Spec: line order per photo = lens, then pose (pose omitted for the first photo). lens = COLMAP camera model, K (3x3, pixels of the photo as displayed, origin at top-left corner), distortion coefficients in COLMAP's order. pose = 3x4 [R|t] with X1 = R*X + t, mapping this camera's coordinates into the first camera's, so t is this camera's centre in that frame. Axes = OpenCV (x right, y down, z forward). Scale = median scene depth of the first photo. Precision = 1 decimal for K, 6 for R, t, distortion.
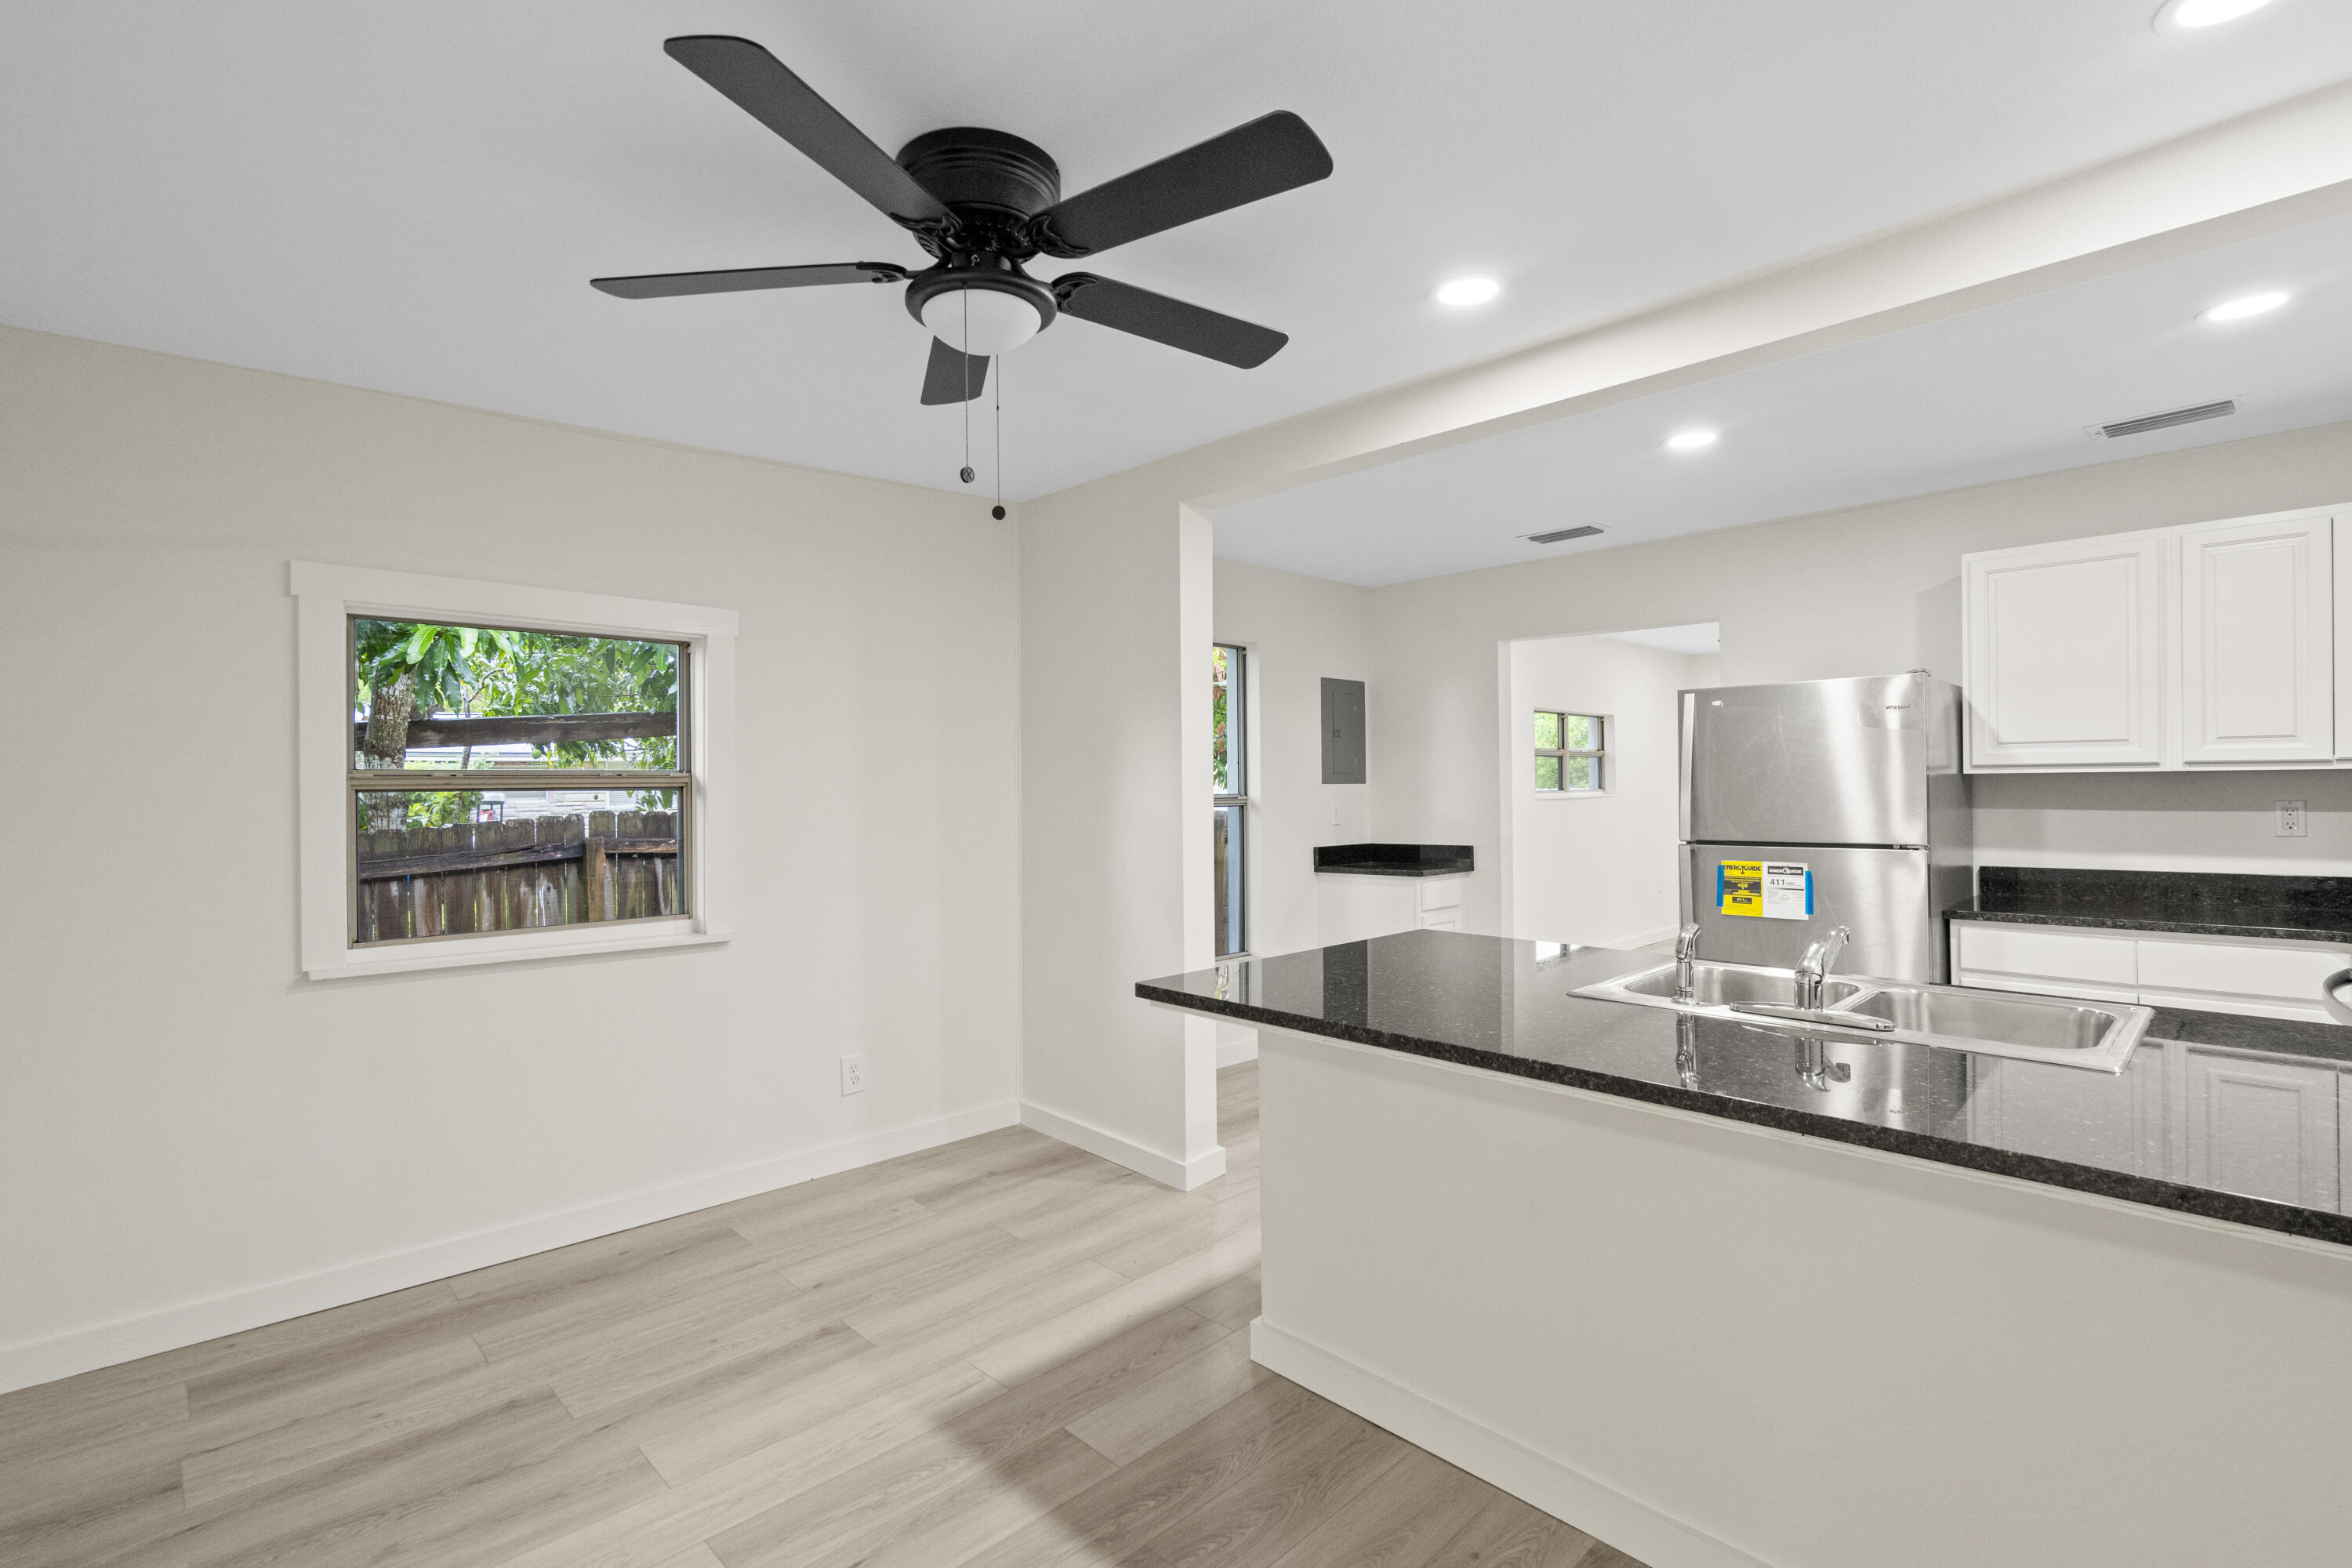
lens RADIAL K [[1063.7, 0, 1176.0], [0, 1063.7, 784.0], [0, 0, 1]] dist [-0.012507, 0.000263]
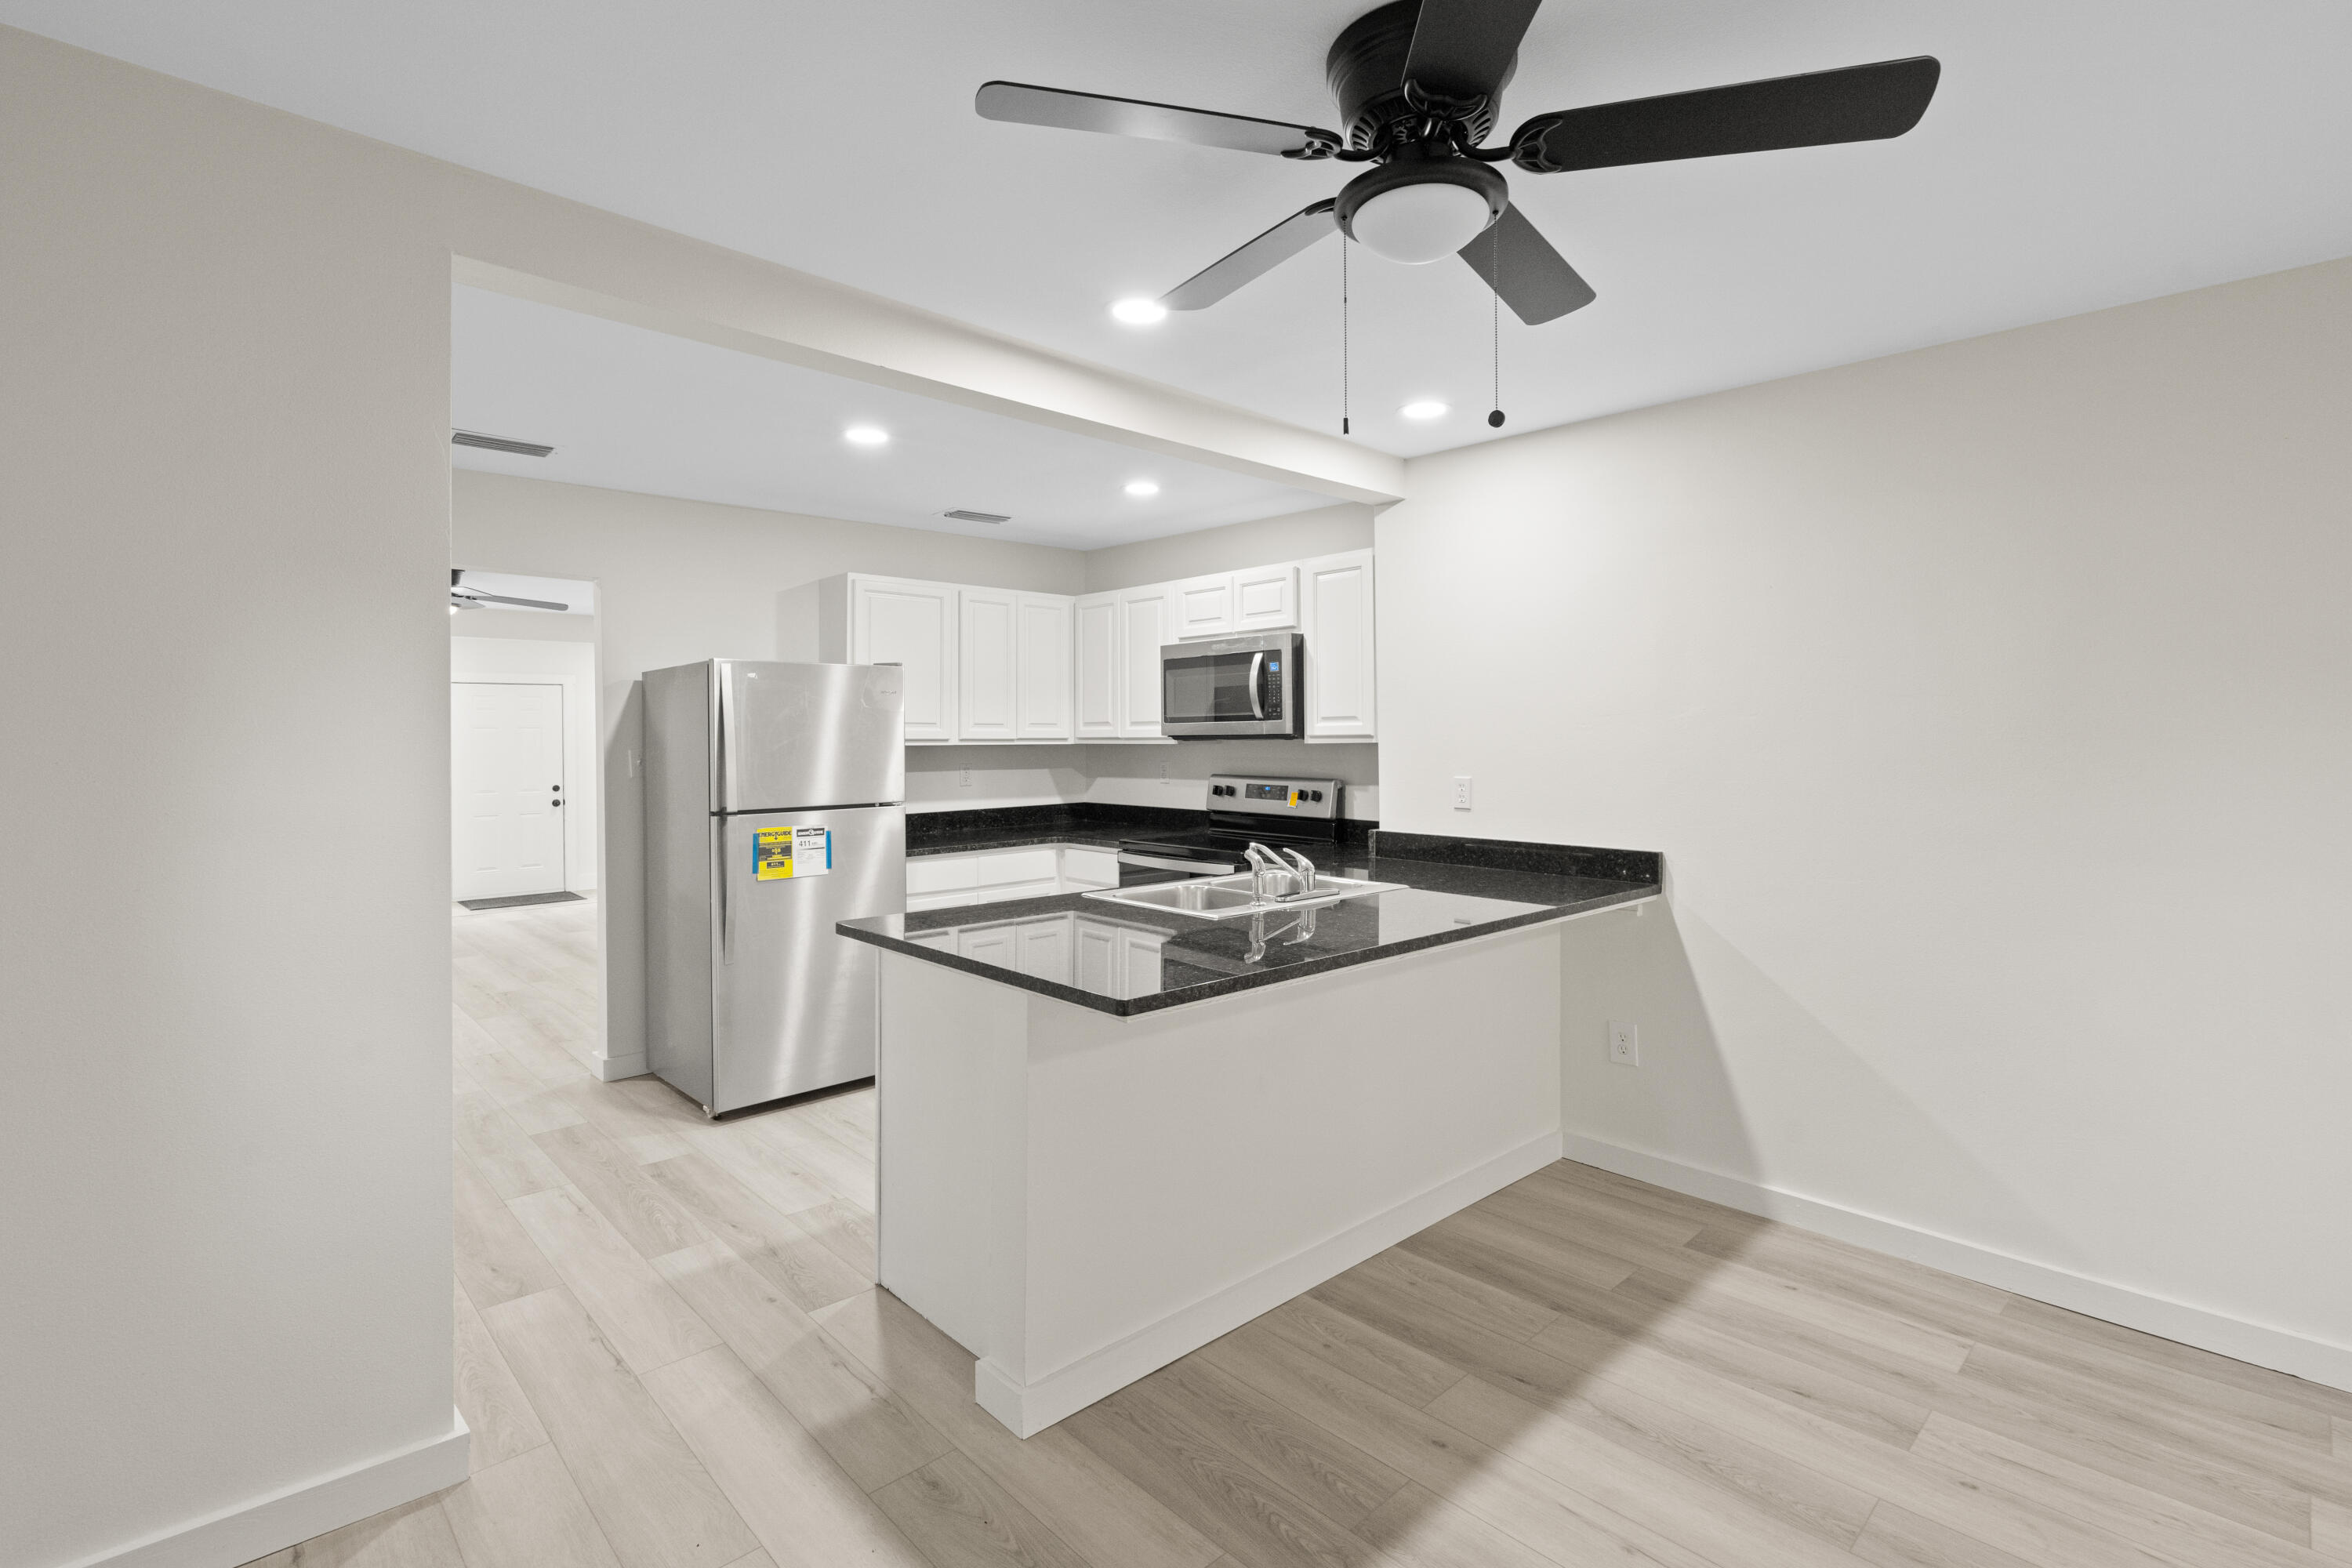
lens RADIAL K [[1066.2, 0, 1174.6], [0, 1066.2, 749.8], [0, 0, 1]] dist [-0.010091, 0.004064]
pose [[0.024292, 0.001930, 0.999703, -0.537714], [0.003557, 0.999992, -0.002017, -0.001164], [-0.999699, 0.003605, 0.024285, 0.599958]]
